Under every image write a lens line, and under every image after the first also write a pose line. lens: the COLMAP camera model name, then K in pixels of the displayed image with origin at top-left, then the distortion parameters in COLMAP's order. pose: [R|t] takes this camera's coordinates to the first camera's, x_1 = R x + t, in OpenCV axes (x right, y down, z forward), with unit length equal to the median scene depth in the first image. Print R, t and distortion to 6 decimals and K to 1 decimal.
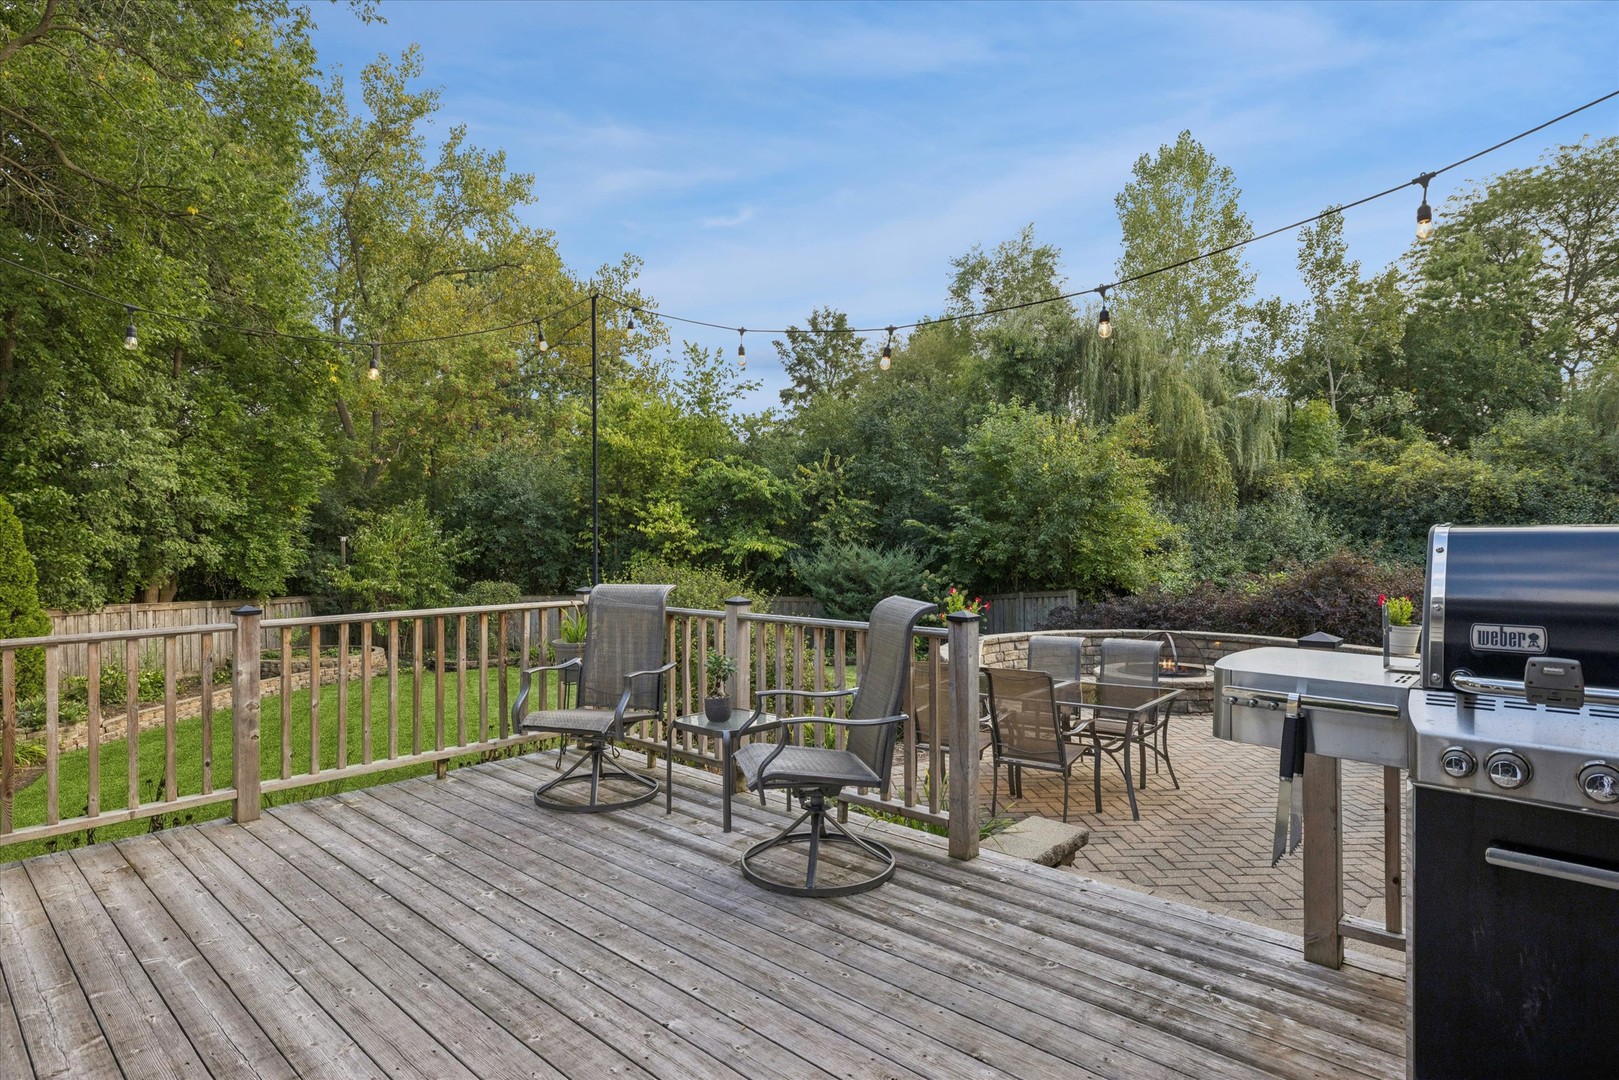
lens RADIAL K [[692.0, 0, 807.5], [0, 692.0, 526.1], [0, 0, 1]] dist [0.001020, -0.000631]
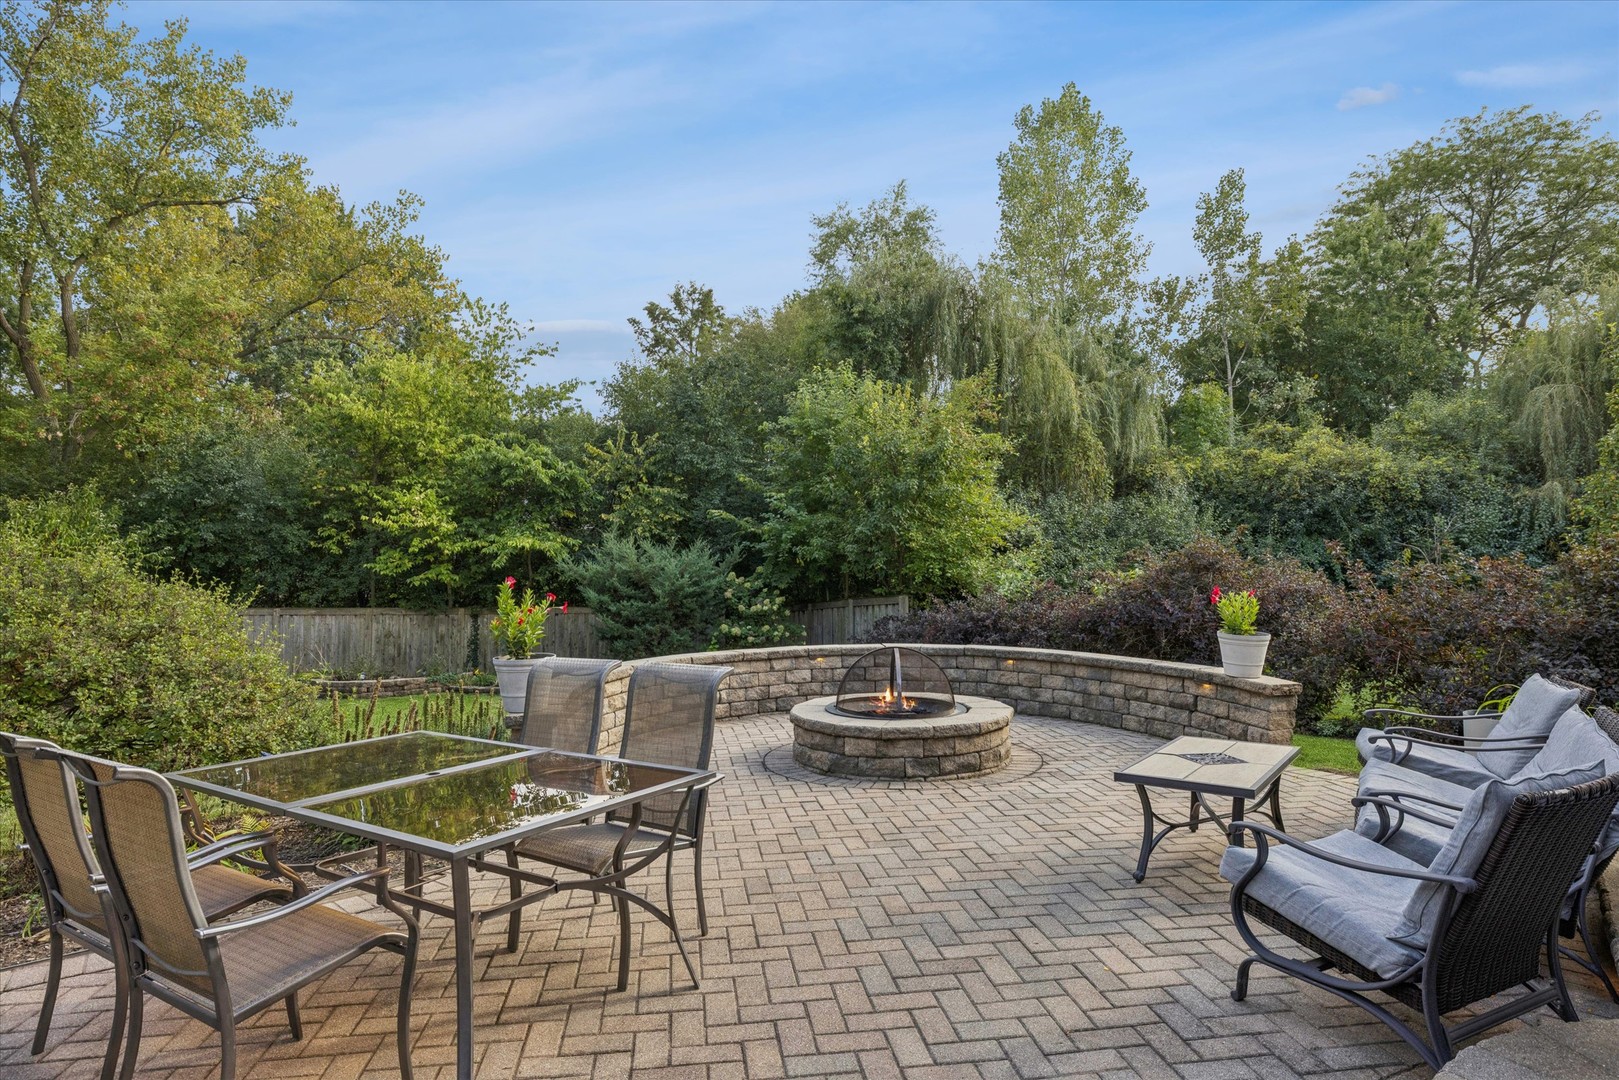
lens RADIAL K [[693.2, 0, 809.5], [0, 693.2, 540.0], [0, 0, 1]] dist [0.000026, -0.000198]
pose [[0.997561, 0.001749, 0.069784, 0.186230], [-0.001422, 0.999988, -0.004742, 0.027030], [-0.069791, 0.004631, 0.997551, 0.172179]]
